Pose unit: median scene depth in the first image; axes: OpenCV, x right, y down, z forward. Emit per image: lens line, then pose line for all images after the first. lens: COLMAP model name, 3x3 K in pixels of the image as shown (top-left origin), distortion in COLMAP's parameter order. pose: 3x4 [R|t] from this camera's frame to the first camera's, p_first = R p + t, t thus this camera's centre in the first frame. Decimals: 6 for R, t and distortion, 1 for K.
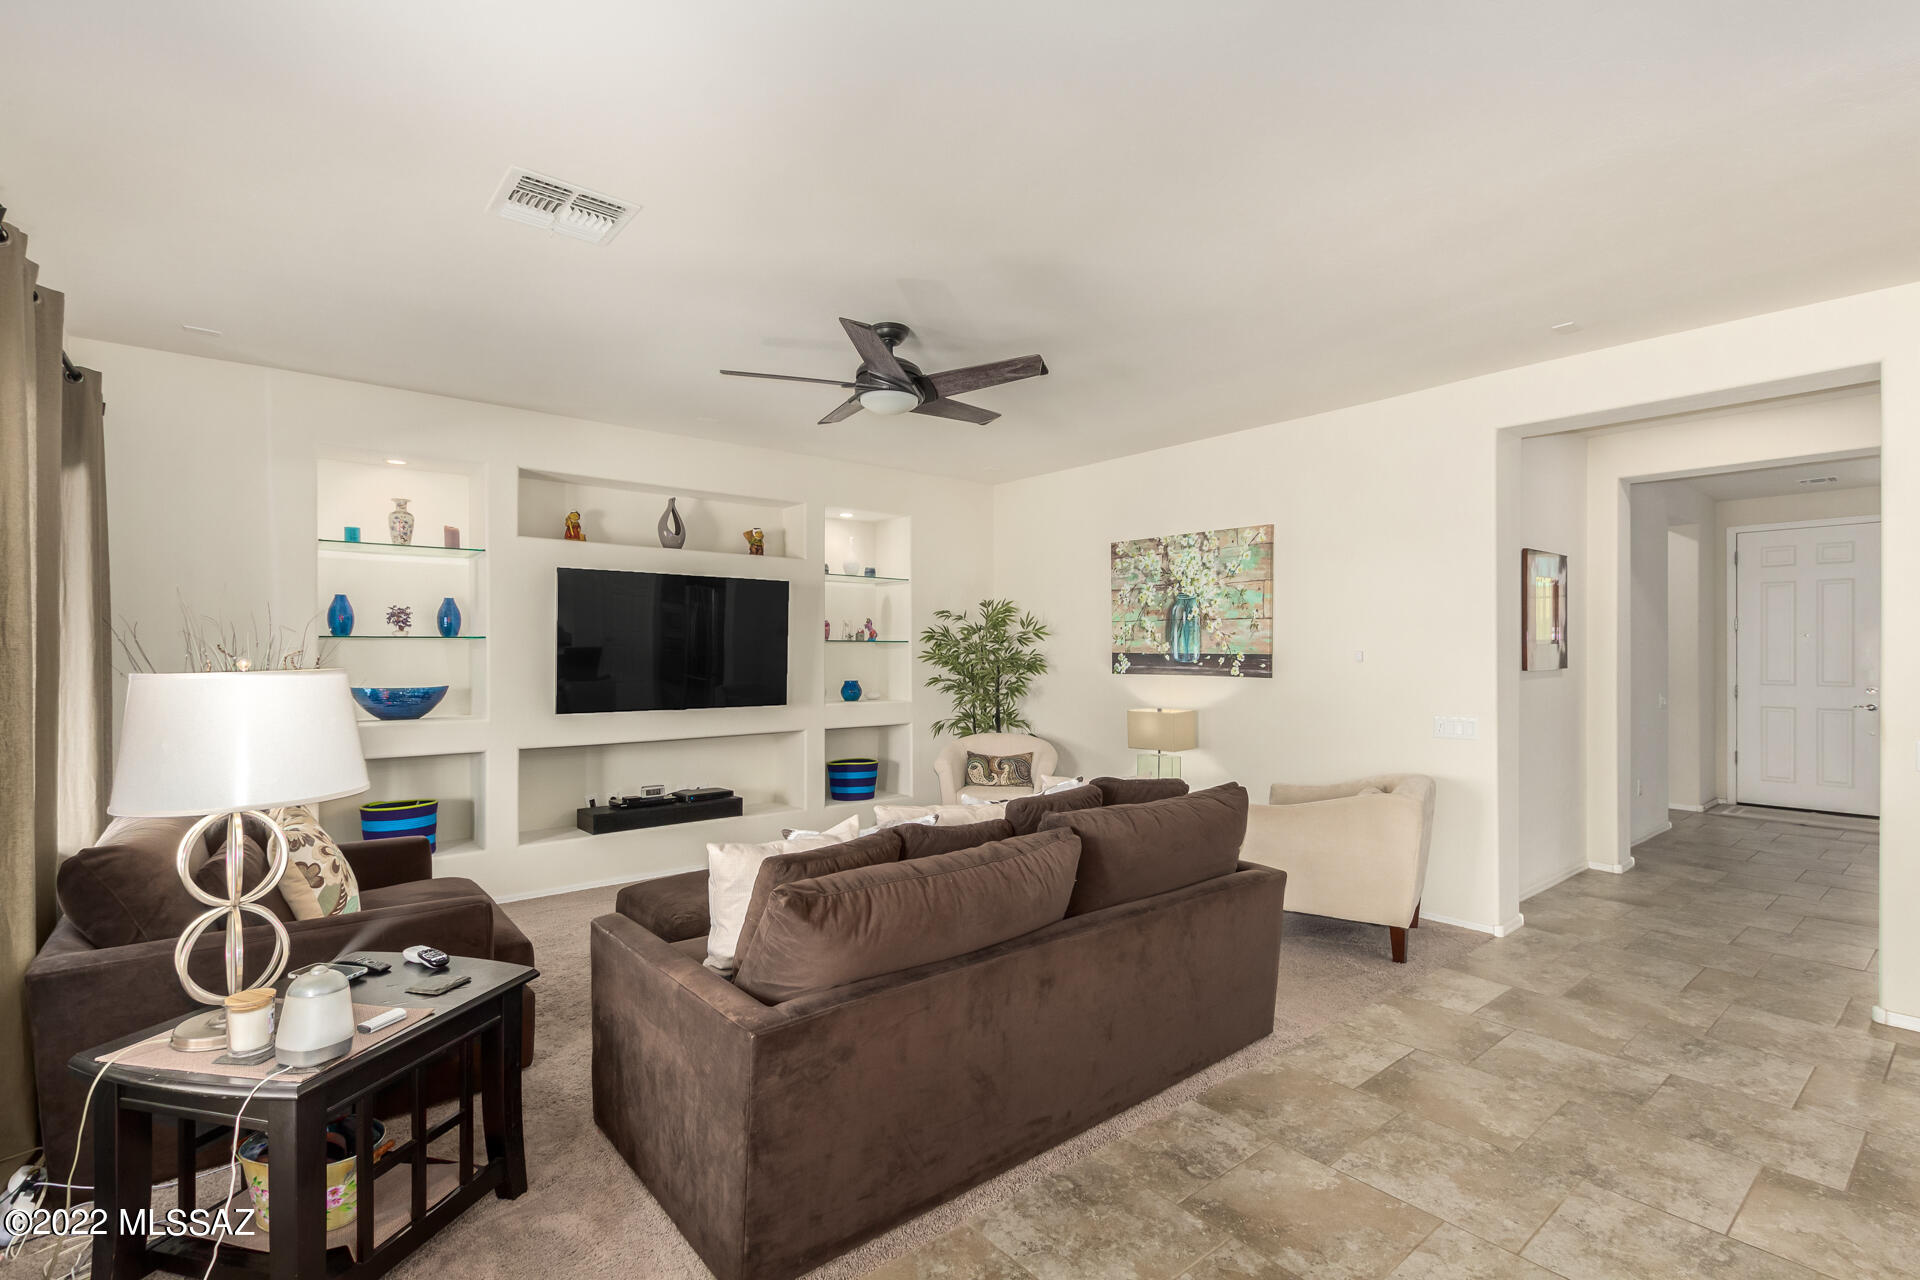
lens RADIAL K [[890.5, 0, 967.6], [0, 890.5, 648.2], [0, 0, 1]] dist [0.001717, -0.000126]
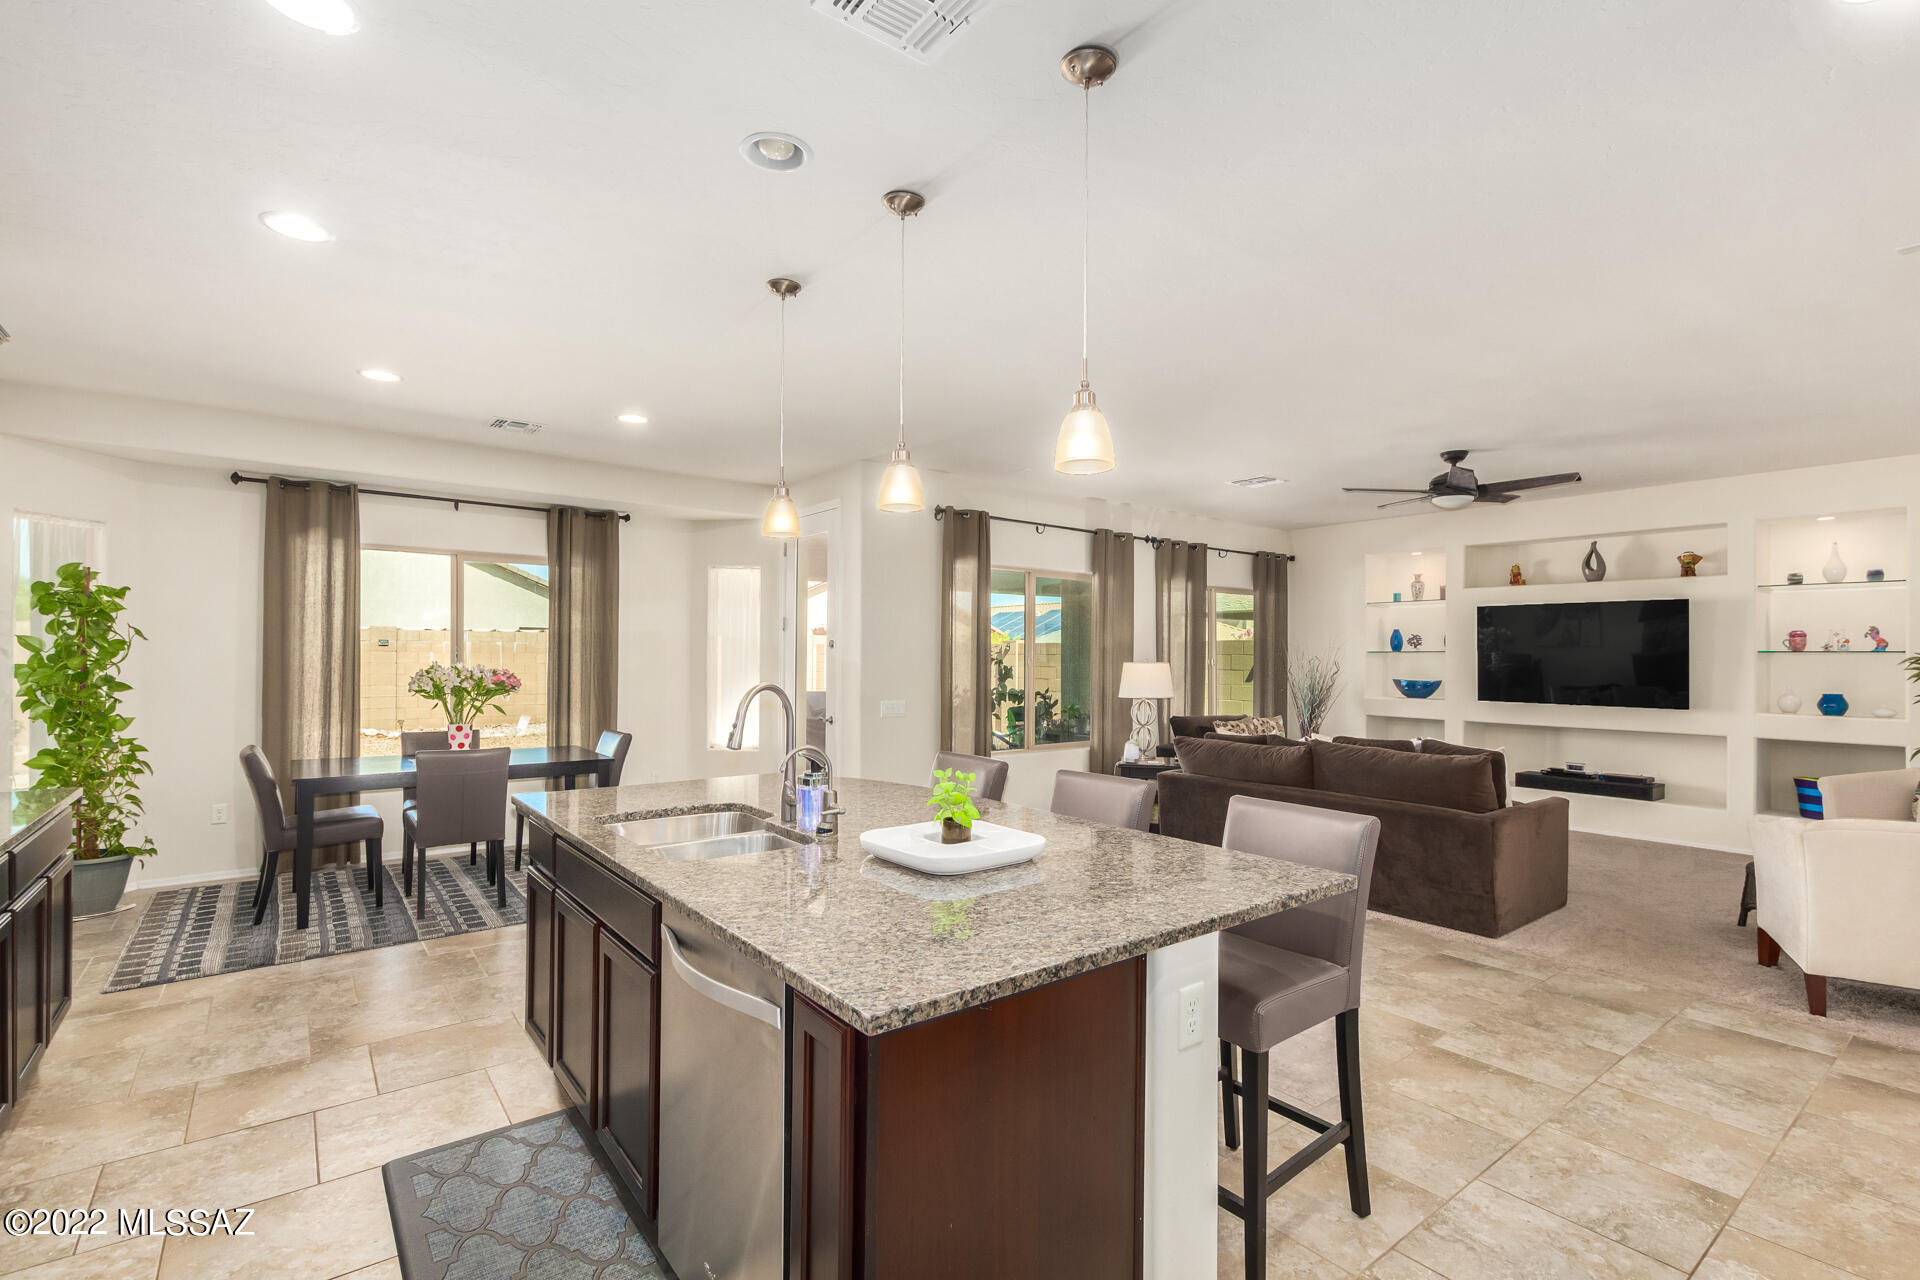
lens RADIAL K [[877.7, 0, 946.4], [0, 877.7, 642.8], [0, 0, 1]] dist [0.001628, -0.004006]
pose [[-0.051018, -0.017975, -0.998536, 1.103553], [-0.005389, 0.999828, -0.017723, 0.005134], [0.998683, 0.004477, -0.051106, 0.145175]]
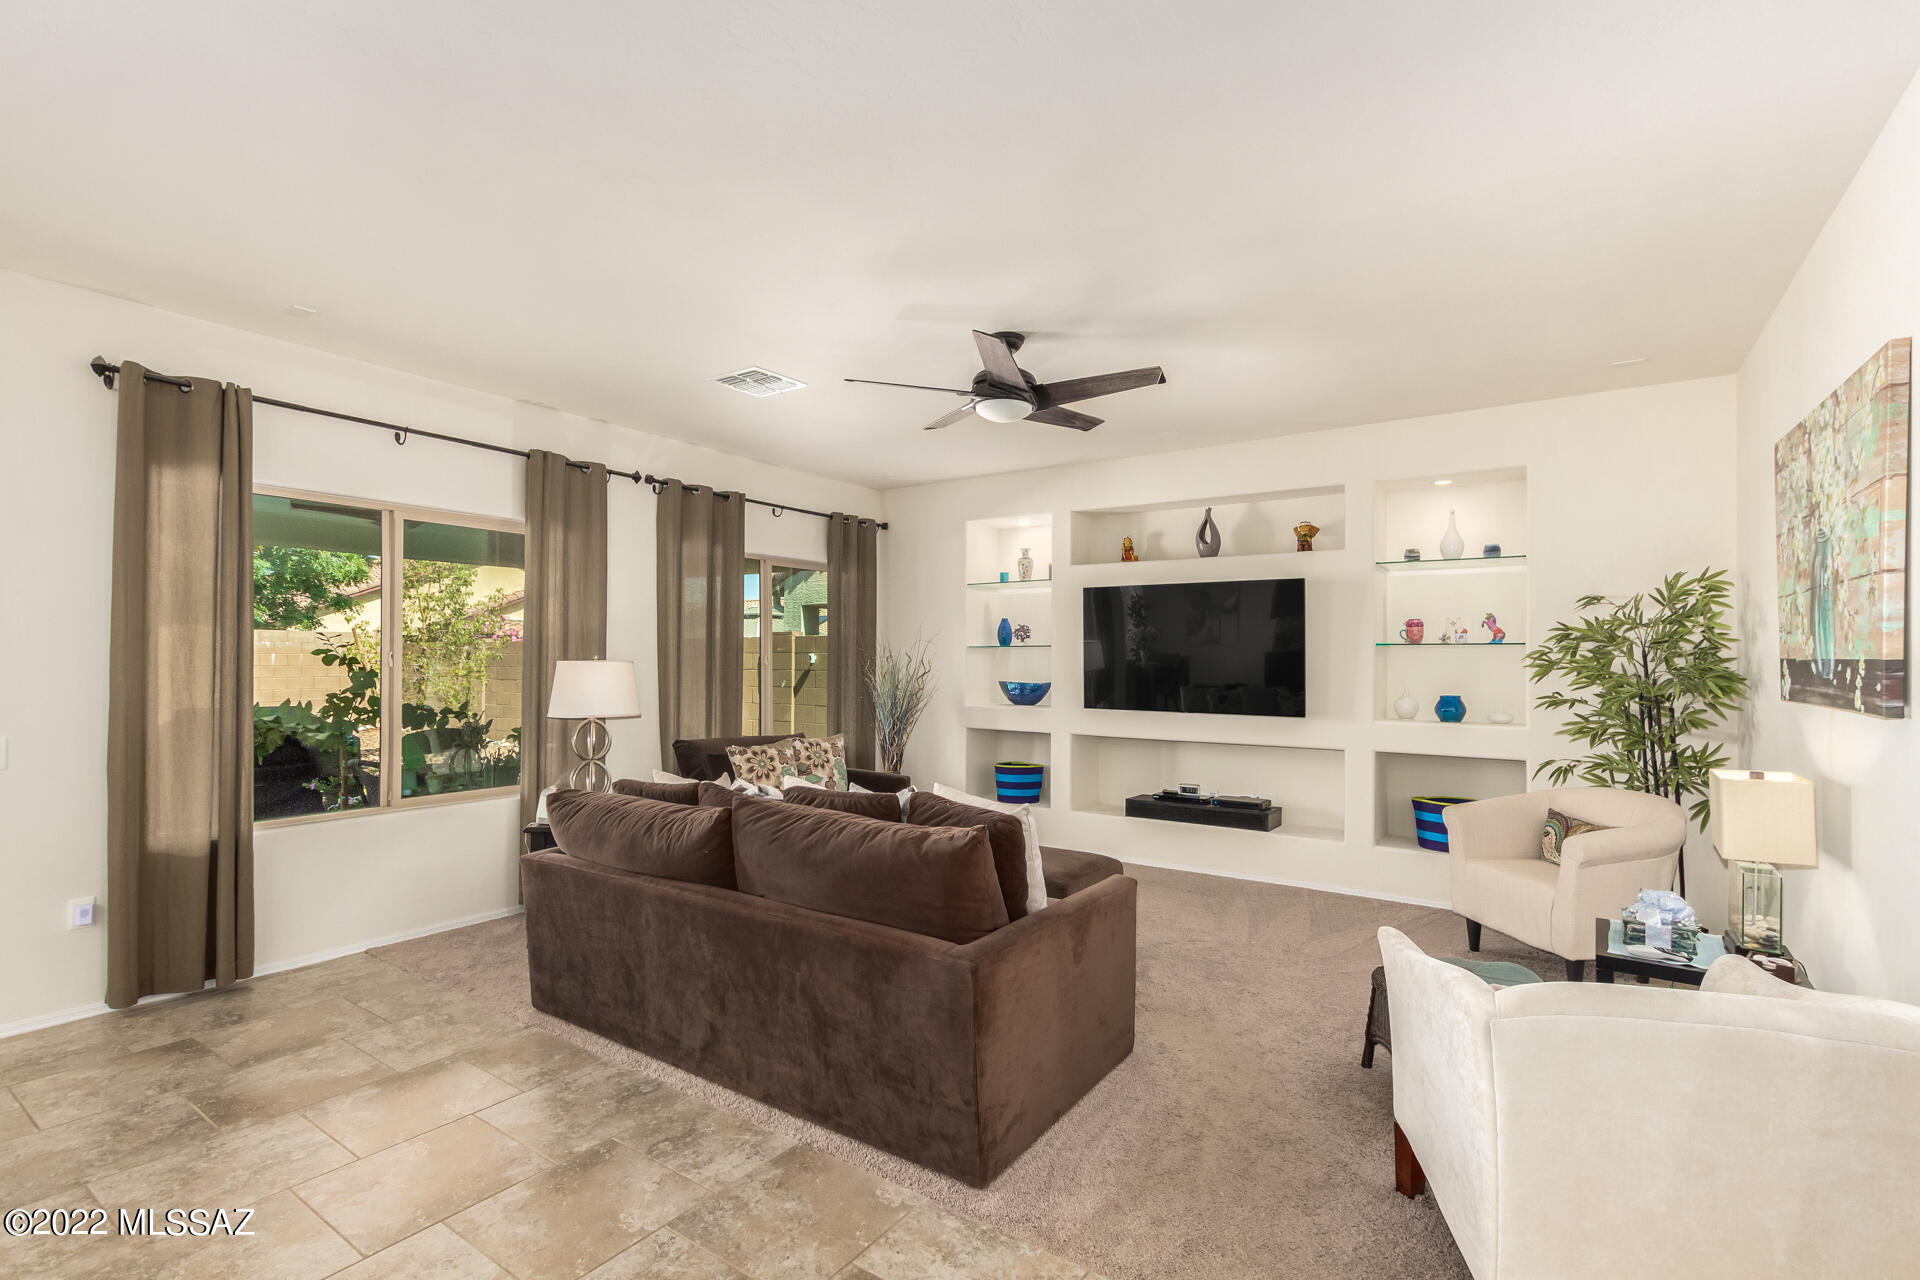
lens RADIAL K [[881.5, 0, 960.0], [0, 881.5, 640.0], [0, 0, 1]] dist [-0.000938, 0.000250]
pose [[0.265513, -0.022088, -0.963854, 0.647643], [-0.001768, 0.999725, -0.023397, 0.009158], [0.964106, 0.007916, 0.265401, 0.506119]]
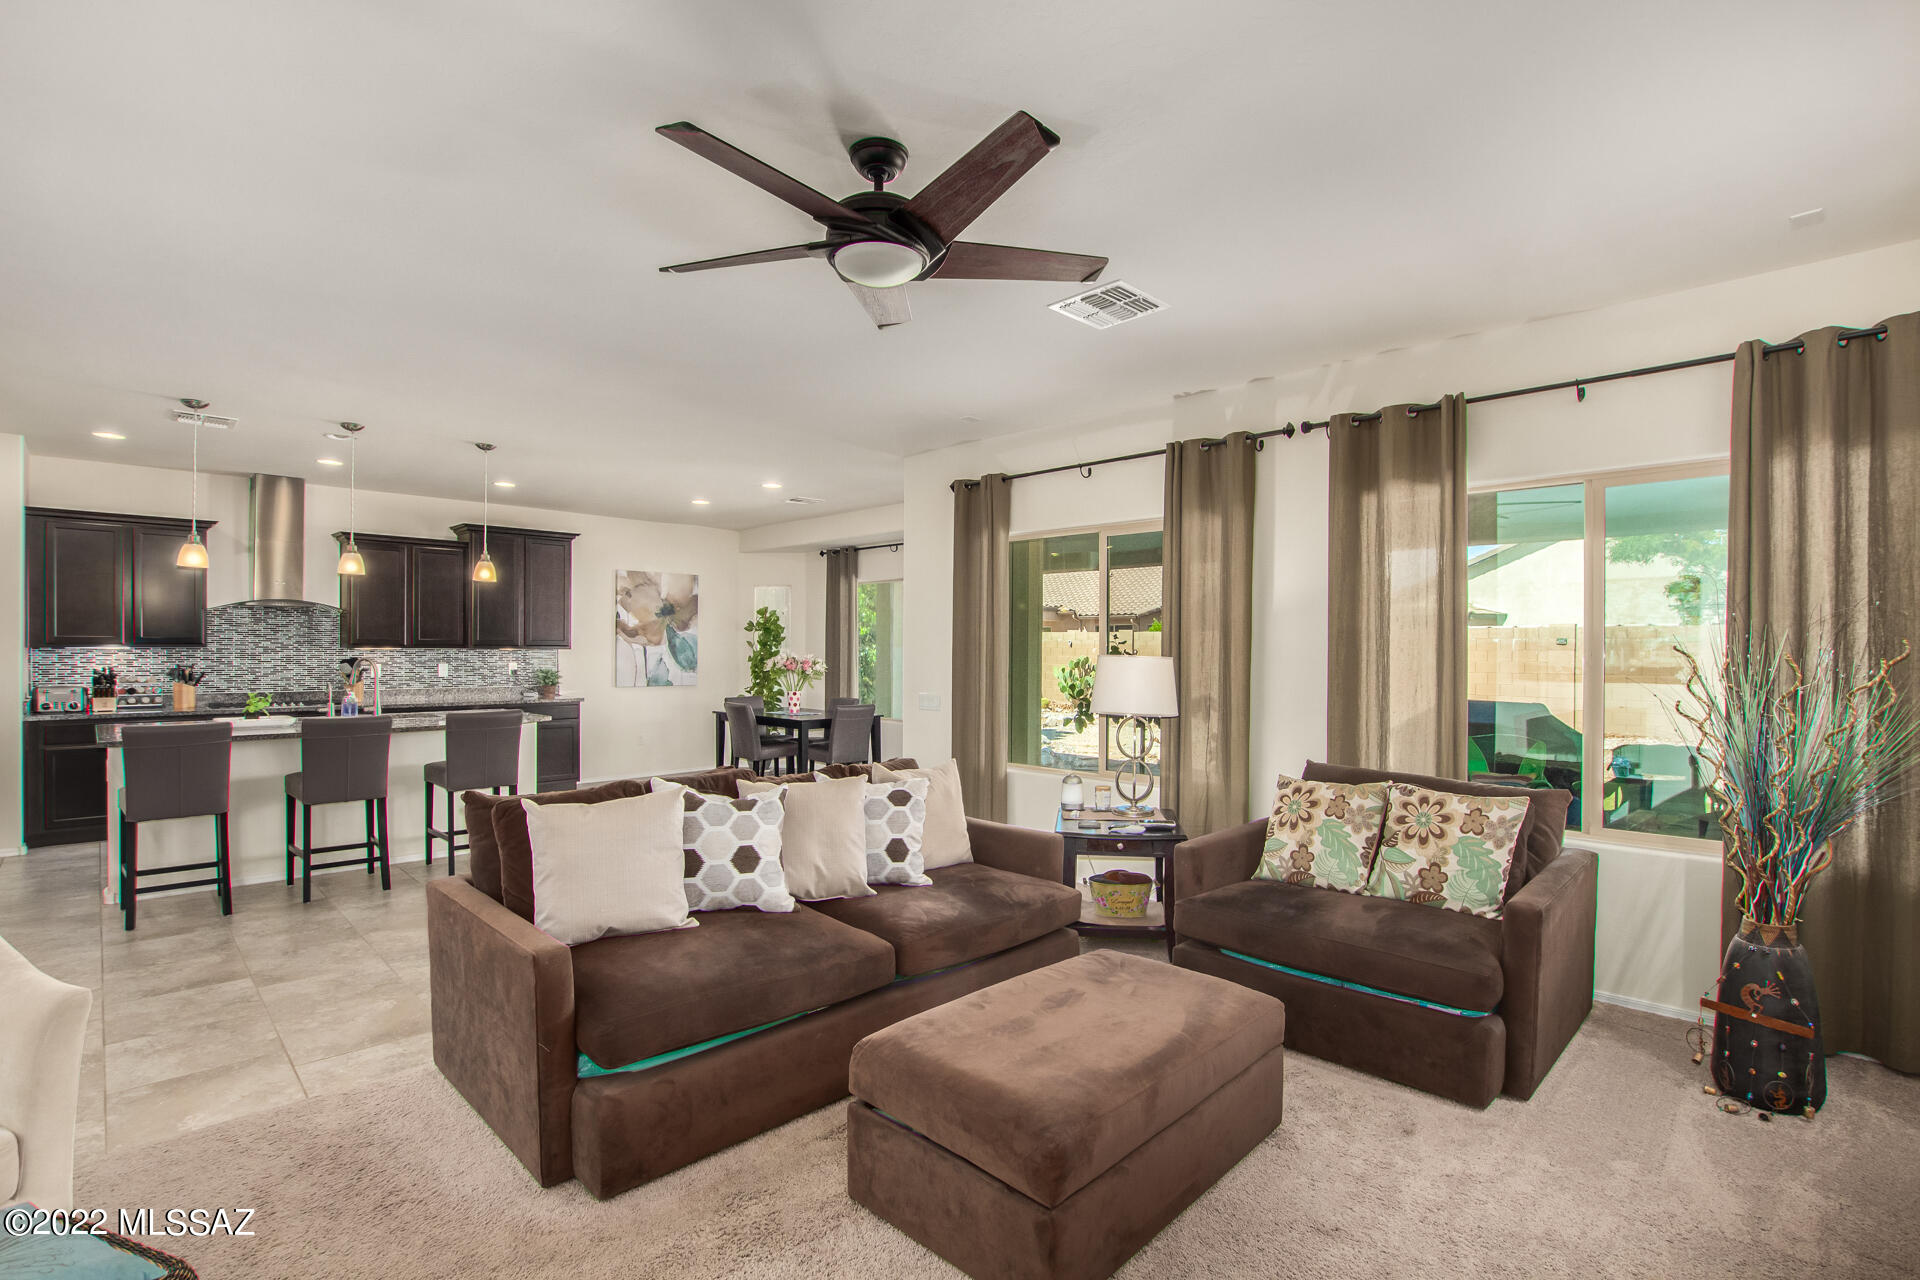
lens RADIAL K [[884.9, 0, 960.0], [0, 884.9, 640.0], [0, 0, 1]] dist [-0.026907, 0.000356]
pose [[-0.996438, -0.008474, -0.083899, -0.067445], [-0.007362, 0.999881, -0.013557, 0.008114], [0.084004, -0.012891, -0.996382, 1.222892]]
